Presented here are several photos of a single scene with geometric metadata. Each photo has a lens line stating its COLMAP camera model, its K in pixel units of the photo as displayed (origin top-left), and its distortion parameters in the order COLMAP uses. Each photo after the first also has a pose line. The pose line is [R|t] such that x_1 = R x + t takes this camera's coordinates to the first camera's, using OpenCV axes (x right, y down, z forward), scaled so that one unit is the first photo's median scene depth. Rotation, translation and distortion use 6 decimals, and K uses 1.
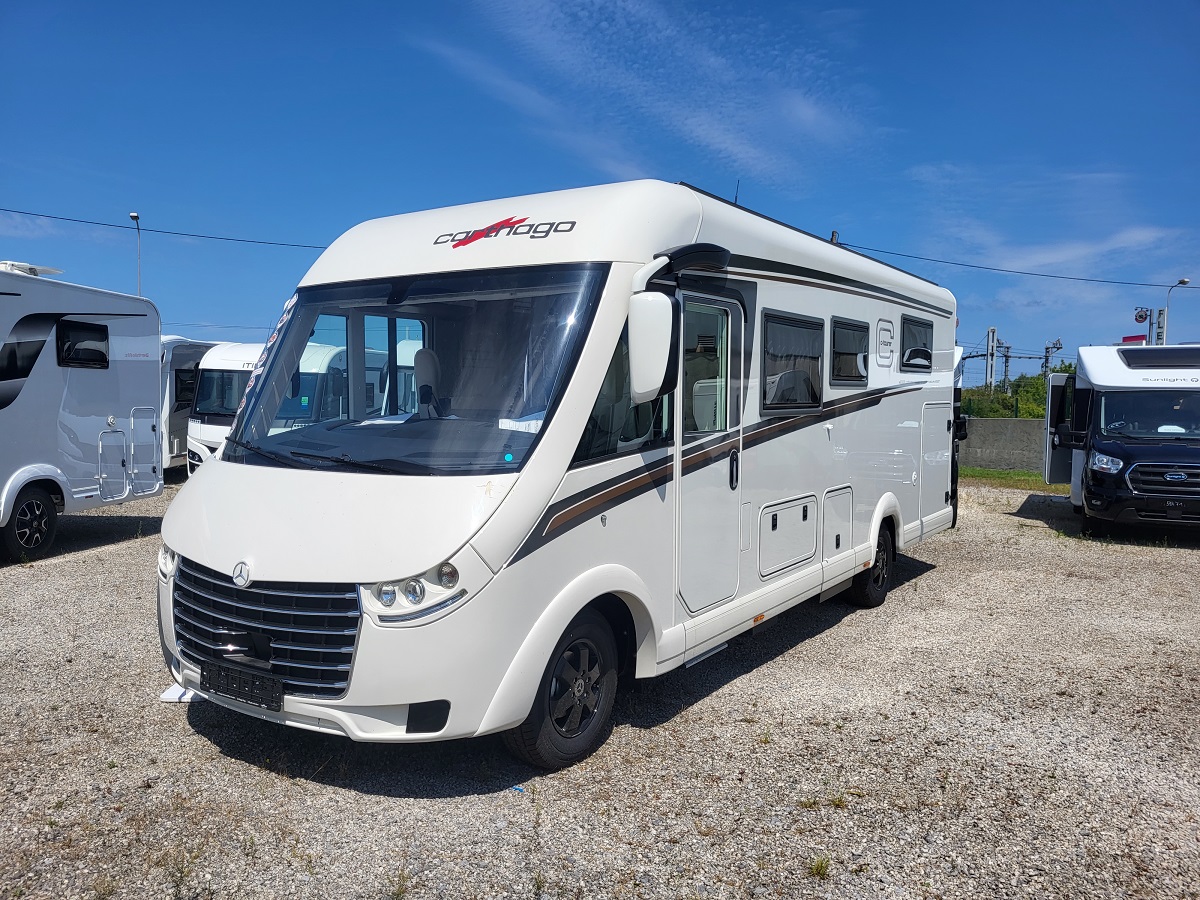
lens RADIAL K [[913.6, 0, 600.0], [0, 913.6, 450.0], [0, 0, 1]] dist [0.039817, -0.004438]
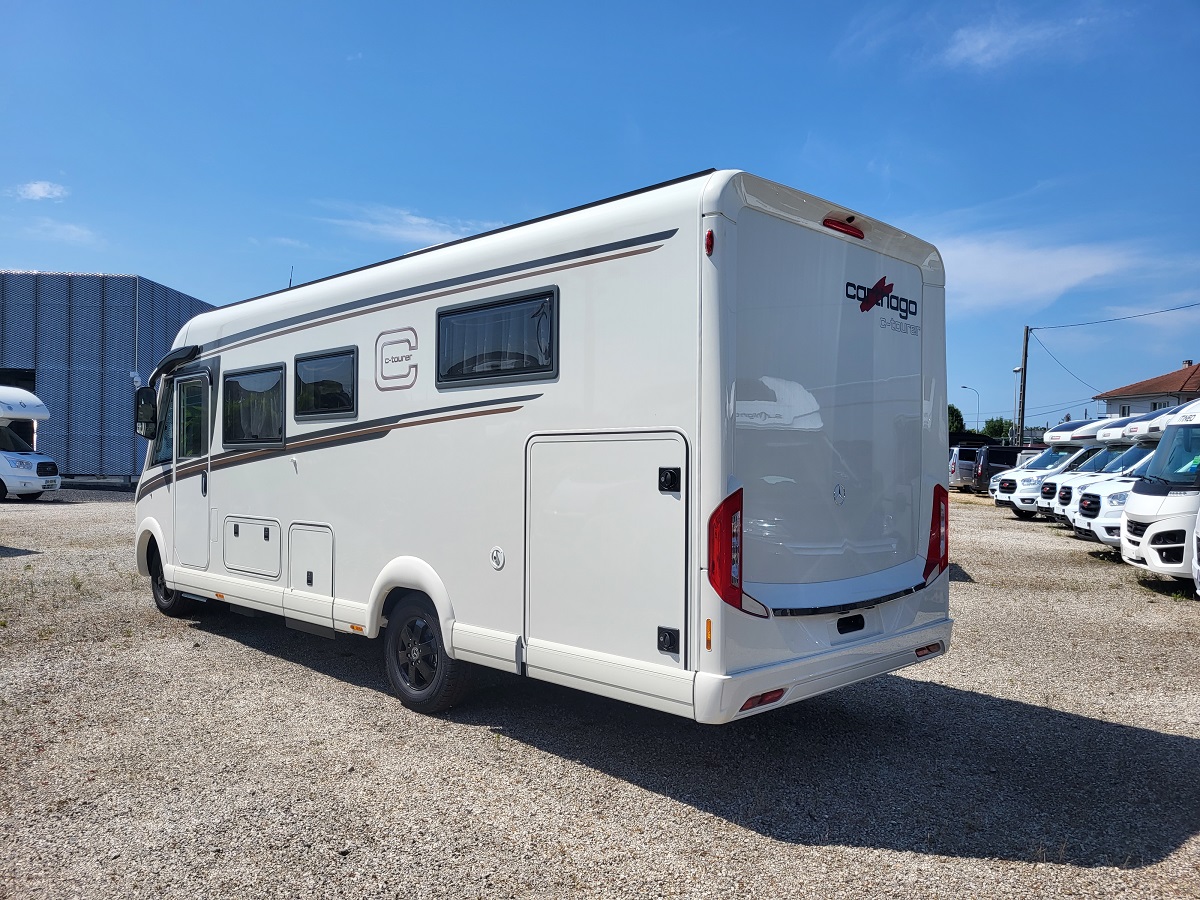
lens RADIAL K [[913.6, 0, 600.0], [0, 913.6, 450.0], [0, 0, 1]] dist [0.039817, -0.004438]
pose [[-0.190896, -0.026210, -0.981260, 1.315183], [-0.070705, 0.997414, -0.012886, -0.052170], [0.979061, 0.066920, -0.192255, 1.672616]]
